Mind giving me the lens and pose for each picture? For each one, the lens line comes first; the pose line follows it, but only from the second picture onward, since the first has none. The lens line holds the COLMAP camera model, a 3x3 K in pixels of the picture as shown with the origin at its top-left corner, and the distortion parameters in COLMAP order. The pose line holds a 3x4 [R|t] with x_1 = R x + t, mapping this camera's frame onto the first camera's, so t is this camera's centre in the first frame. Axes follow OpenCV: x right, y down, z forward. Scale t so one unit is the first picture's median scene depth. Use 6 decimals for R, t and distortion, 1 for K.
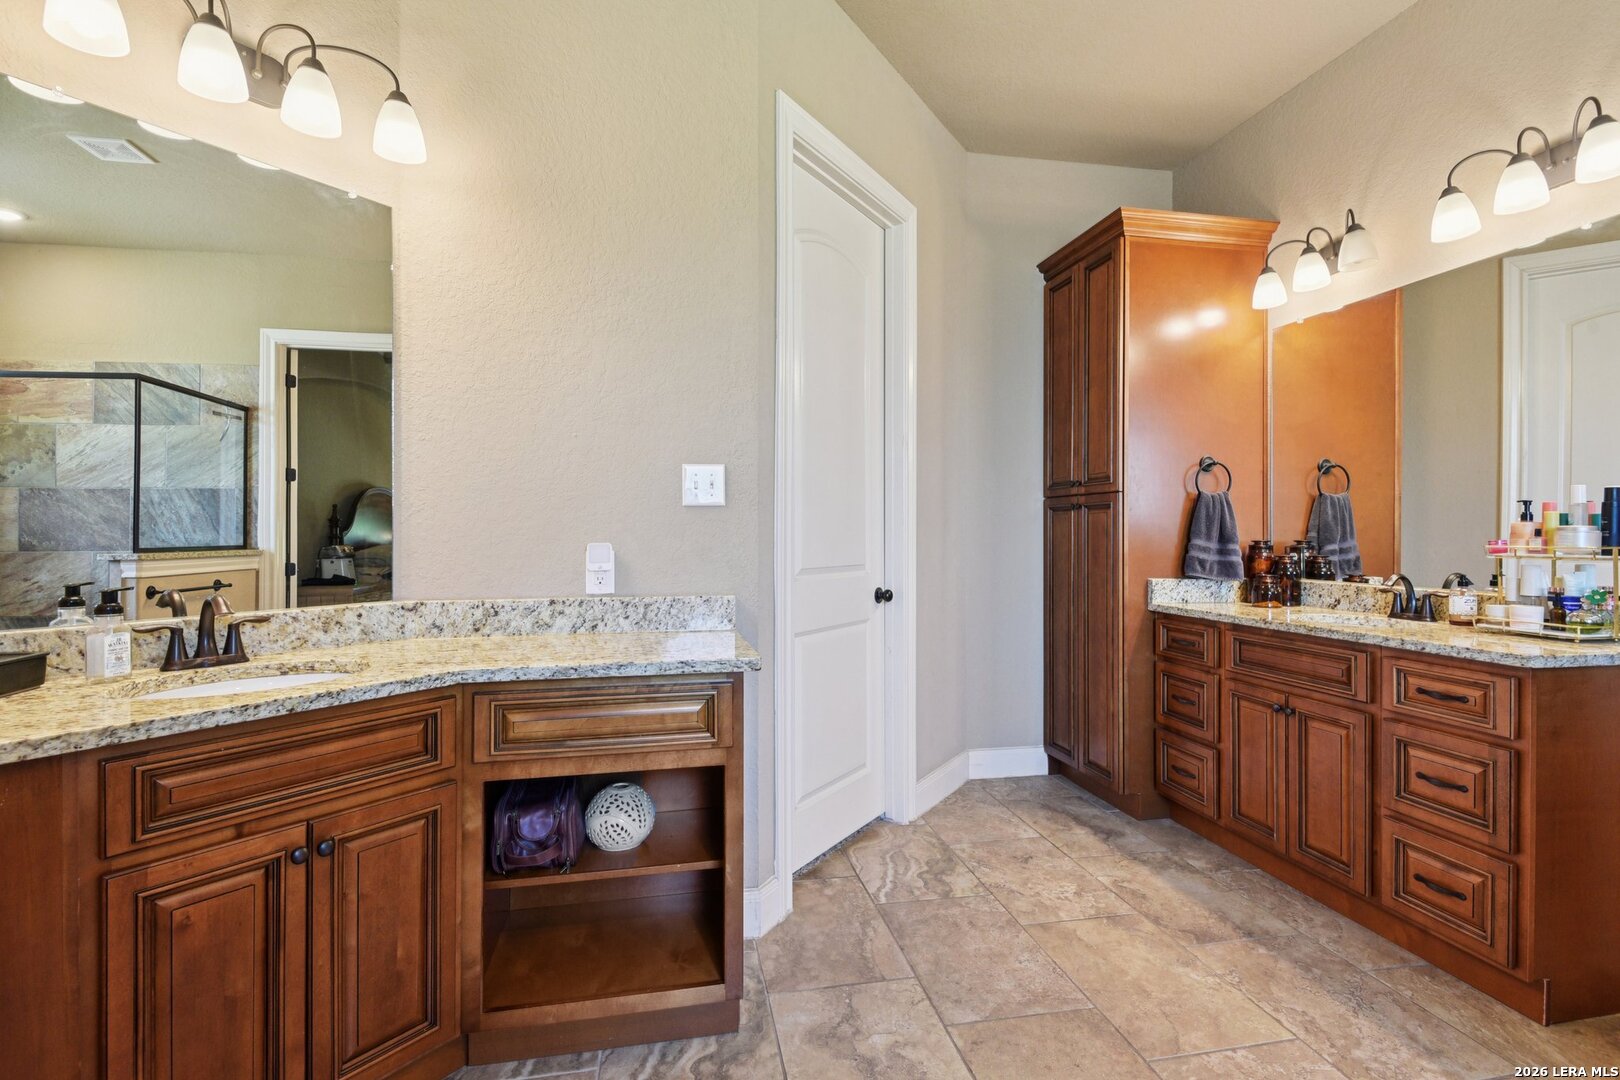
lens RADIAL K [[760.1, 0, 806.3], [0, 760.1, 531.7], [0, 0, 1]] dist [0.026049, -0.017736]
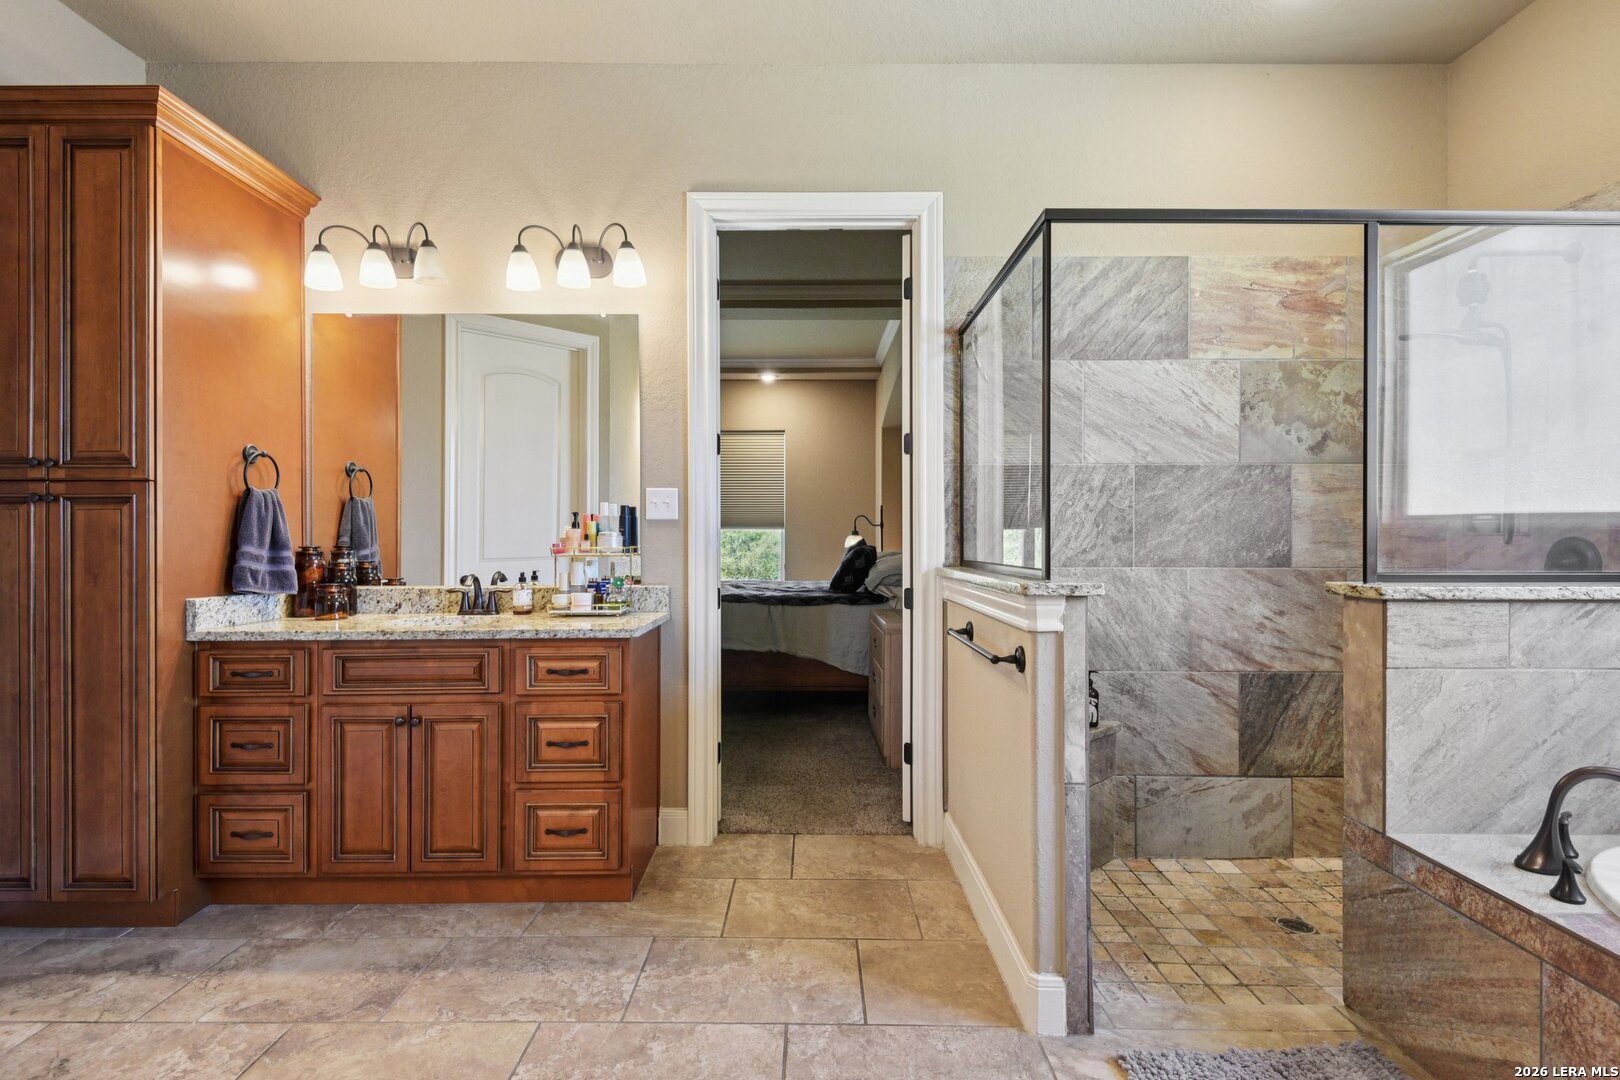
lens RADIAL K [[766.2, 0, 803.5], [0, 766.2, 538.1], [0, 0, 1]] dist [0.030862, -0.019270]
pose [[0.190398, -0.002553, 0.981704, -0.208349], [0.000641, 0.999997, 0.002476, -0.000062], [-0.981707, 0.000158, 0.190399, 0.289699]]
